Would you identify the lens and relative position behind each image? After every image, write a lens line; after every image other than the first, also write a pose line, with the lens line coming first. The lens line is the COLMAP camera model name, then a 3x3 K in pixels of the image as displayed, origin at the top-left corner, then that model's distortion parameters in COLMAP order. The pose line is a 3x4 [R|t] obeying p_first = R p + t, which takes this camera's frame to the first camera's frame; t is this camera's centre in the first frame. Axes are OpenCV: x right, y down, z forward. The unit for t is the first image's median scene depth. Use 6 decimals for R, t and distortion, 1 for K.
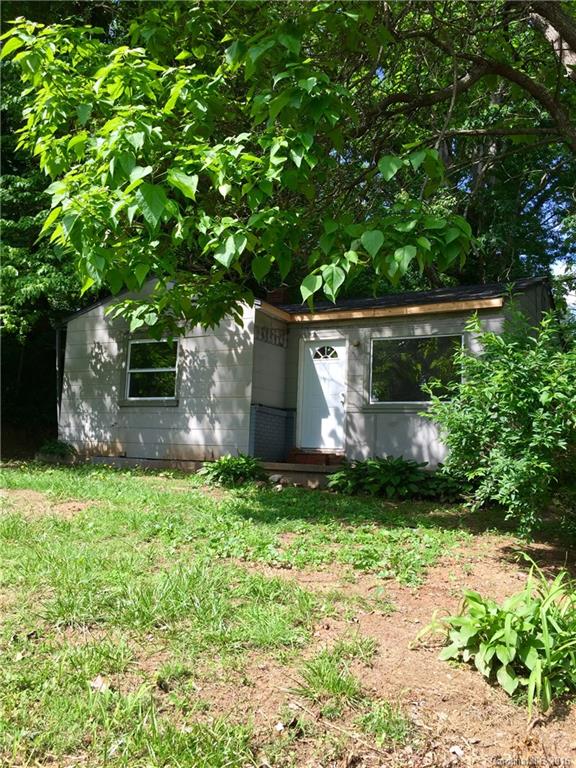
lens RADIAL K [[656.4, 0, 288.0], [0, 656.4, 384.0], [0, 0, 1]] dist [0.092220, -0.115295]
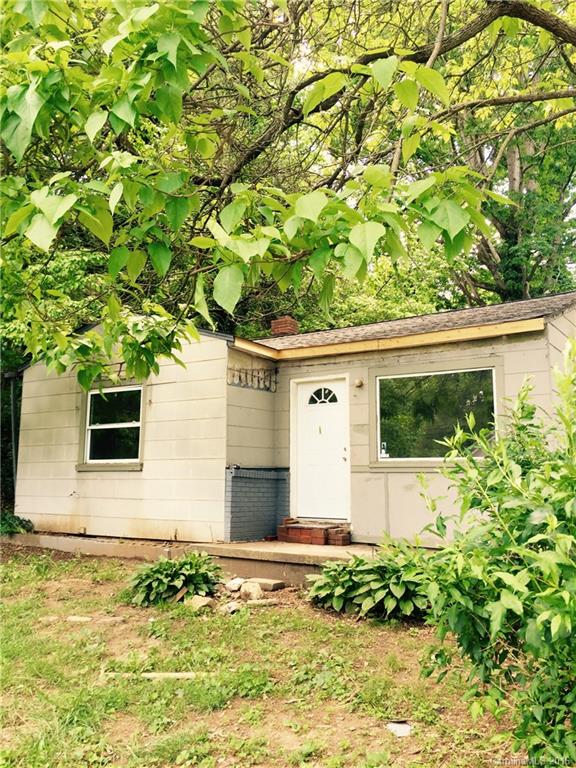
lens RADIAL K [[656.4, 0, 288.0], [0, 656.4, 384.0], [0, 0, 1]] dist [0.092220, -0.115295]
pose [[0.996513, -0.044004, -0.070895, 0.072927], [0.041124, 0.998288, -0.041593, -0.031177], [0.072604, 0.038532, 0.996616, 0.203027]]
